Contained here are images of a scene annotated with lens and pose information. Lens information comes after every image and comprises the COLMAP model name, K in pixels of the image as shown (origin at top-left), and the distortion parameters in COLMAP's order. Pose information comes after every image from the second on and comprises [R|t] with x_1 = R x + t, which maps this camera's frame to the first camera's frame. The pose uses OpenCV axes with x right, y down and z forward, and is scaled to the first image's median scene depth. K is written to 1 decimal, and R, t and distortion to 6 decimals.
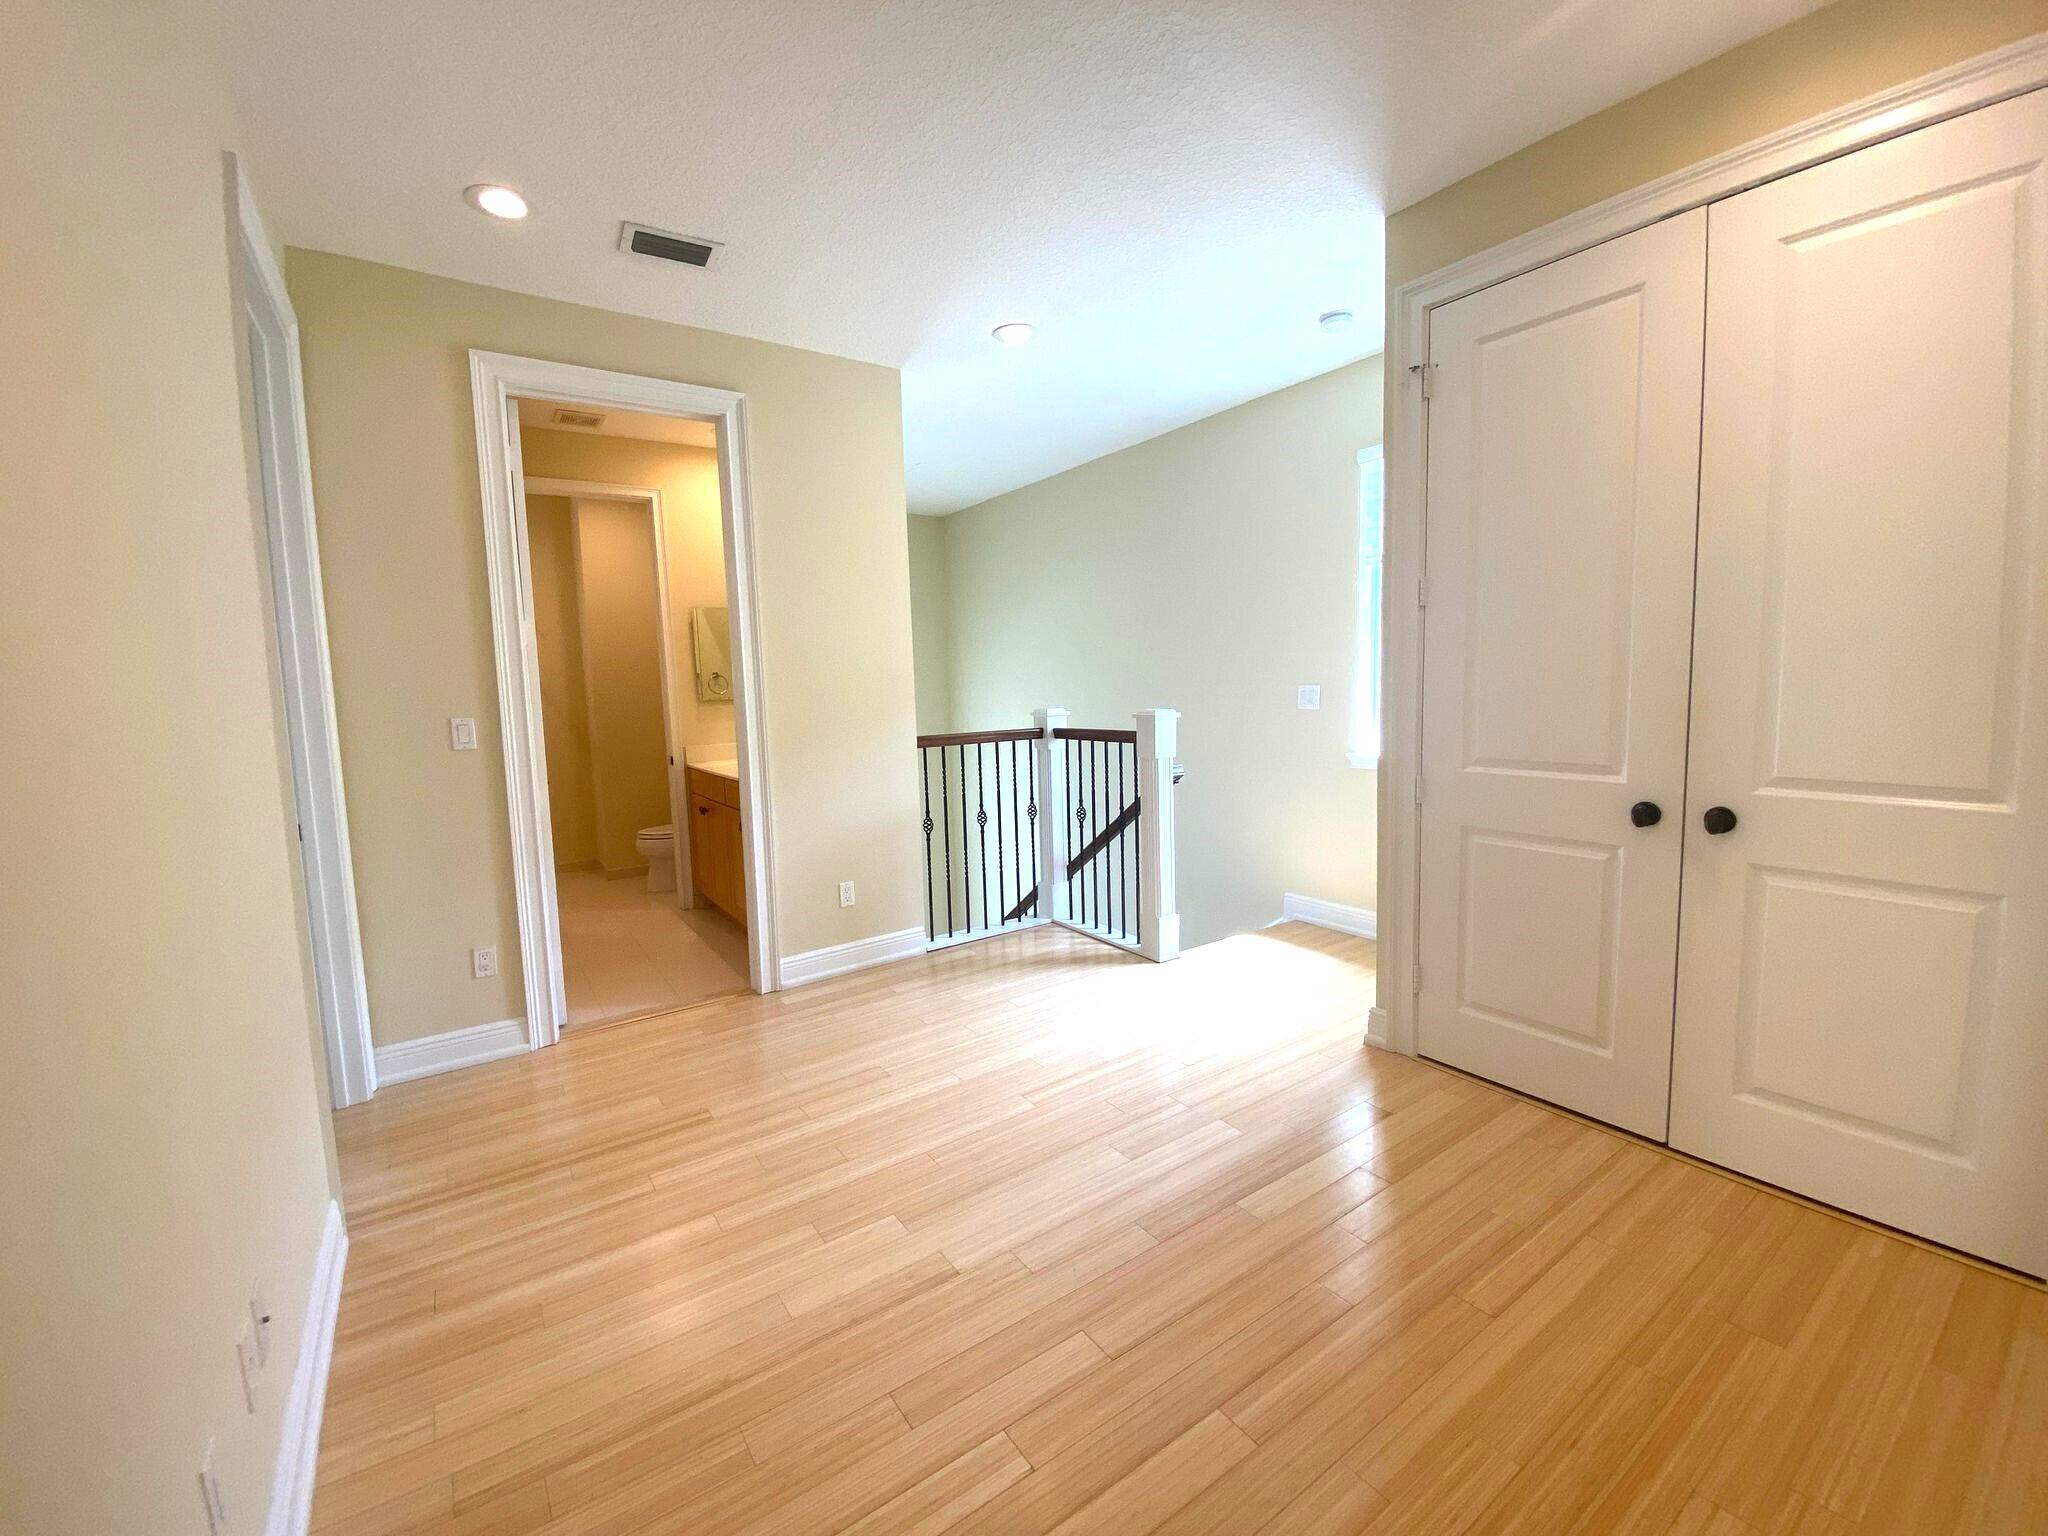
lens RADIAL K [[824.0, 0, 1016.5], [0, 824.0, 765.7], [0, 0, 1]] dist [0.002253, -0.012086]
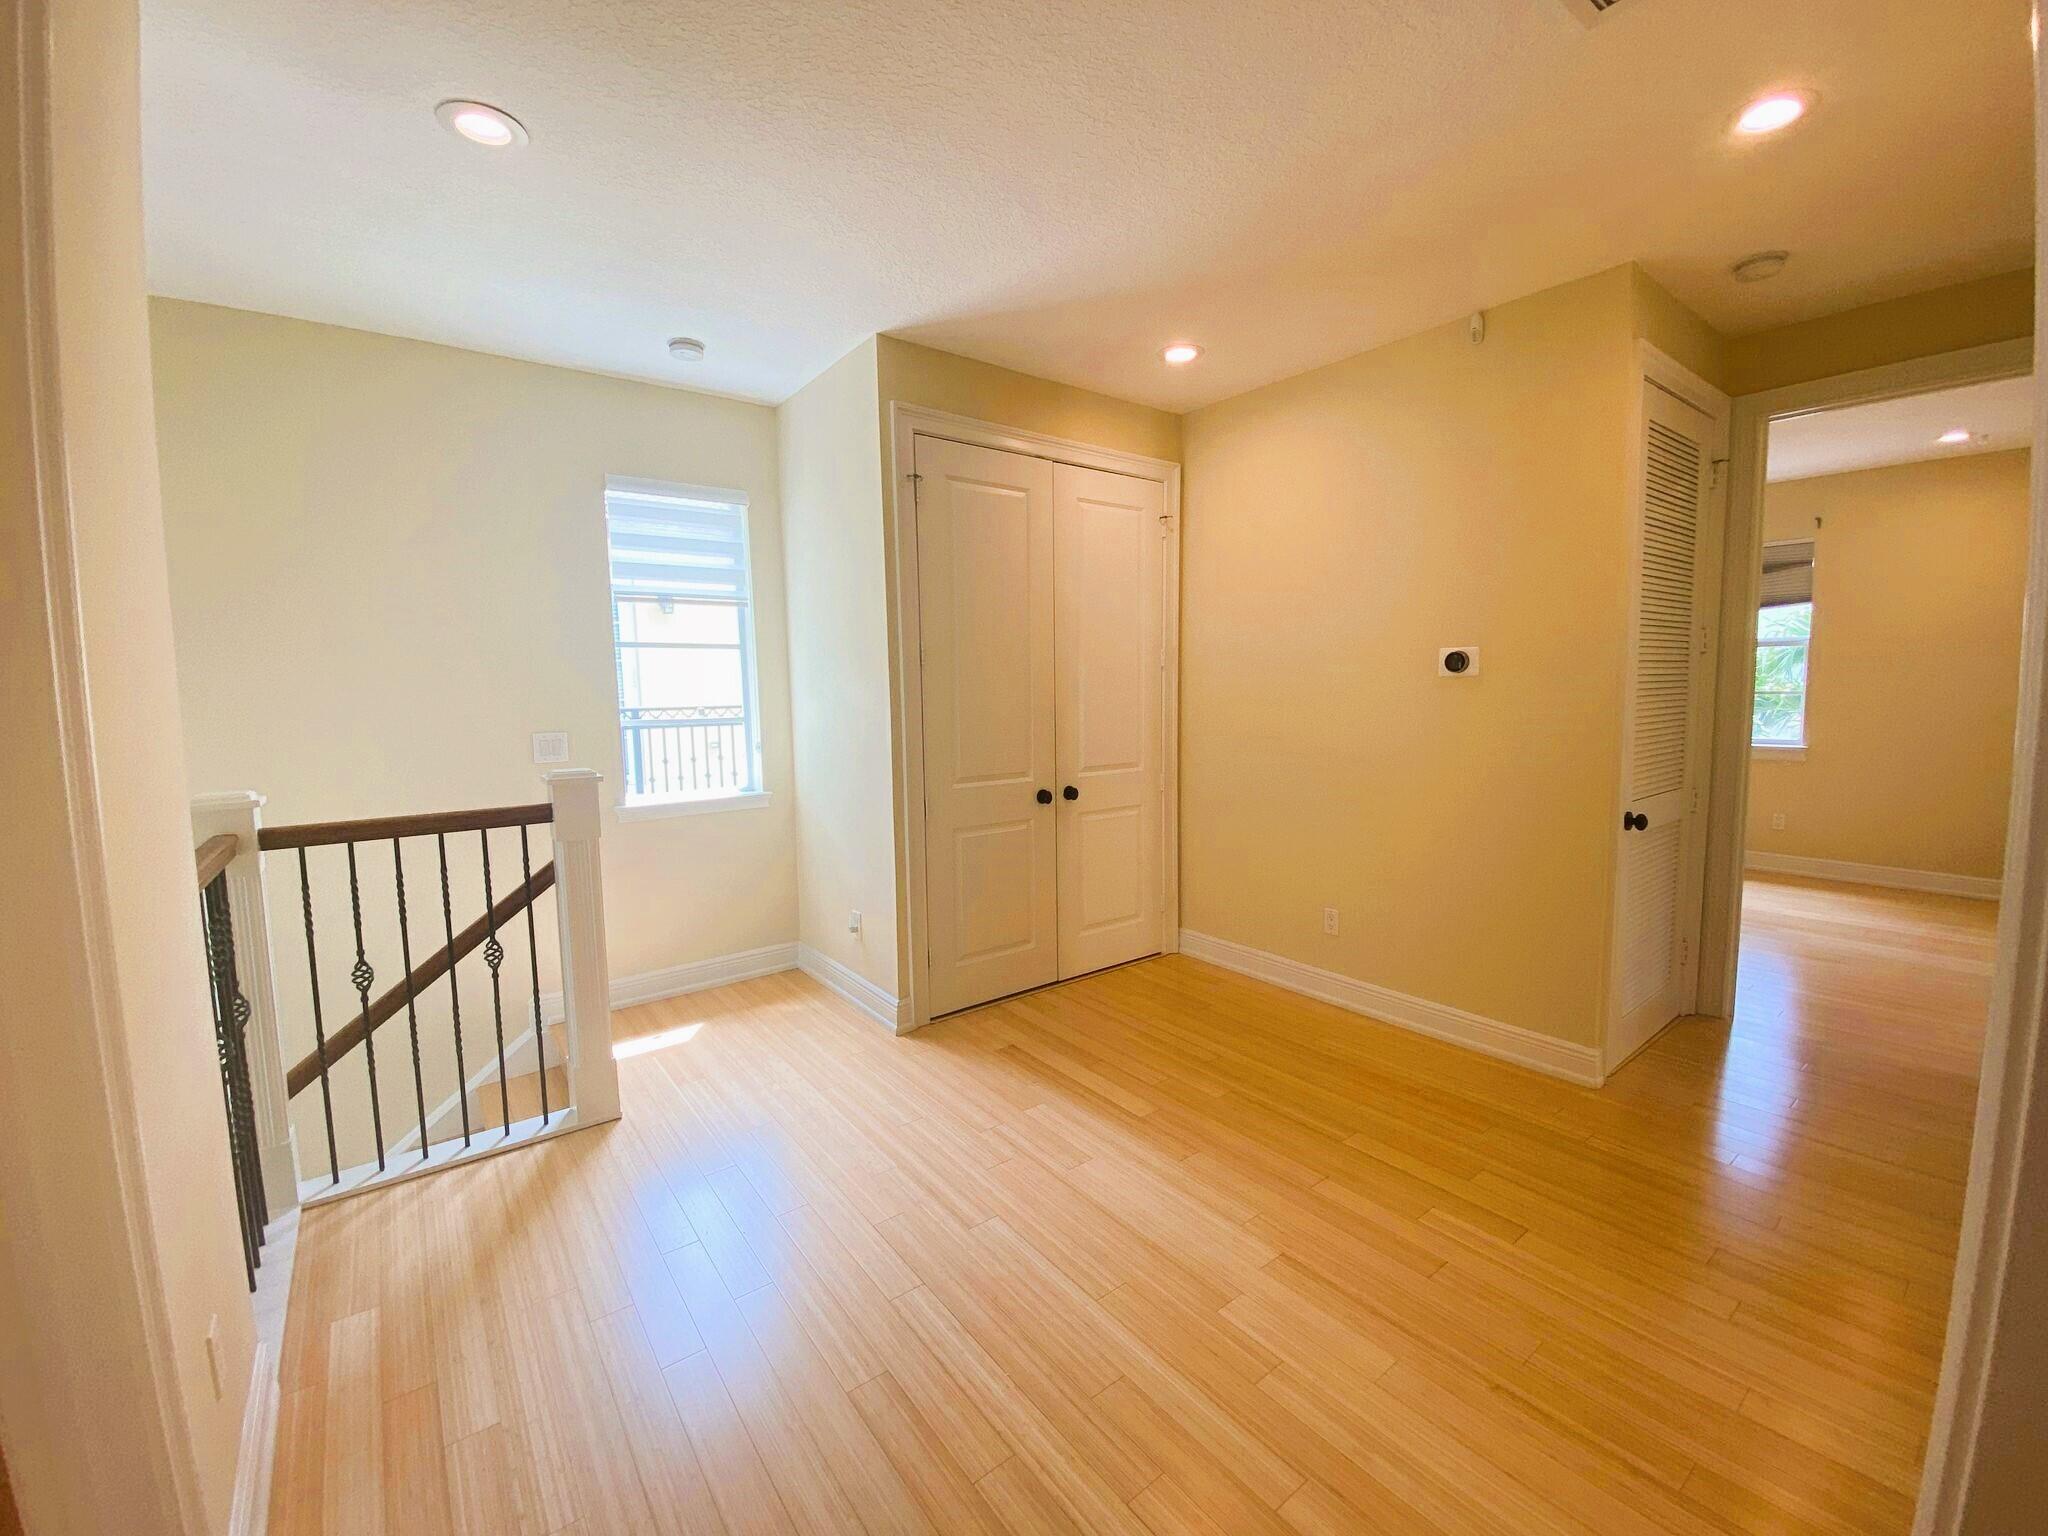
lens RADIAL K [[826.9, 0, 1024.0], [0, 826.9, 768.0], [0, 0, 1]] dist [0.083551, -0.052013]
pose [[-0.054805, -0.065985, 0.996314, -0.924930], [0.115547, 0.990691, 0.071968, -0.125400], [-0.991789, 0.119065, -0.046671, 1.060494]]
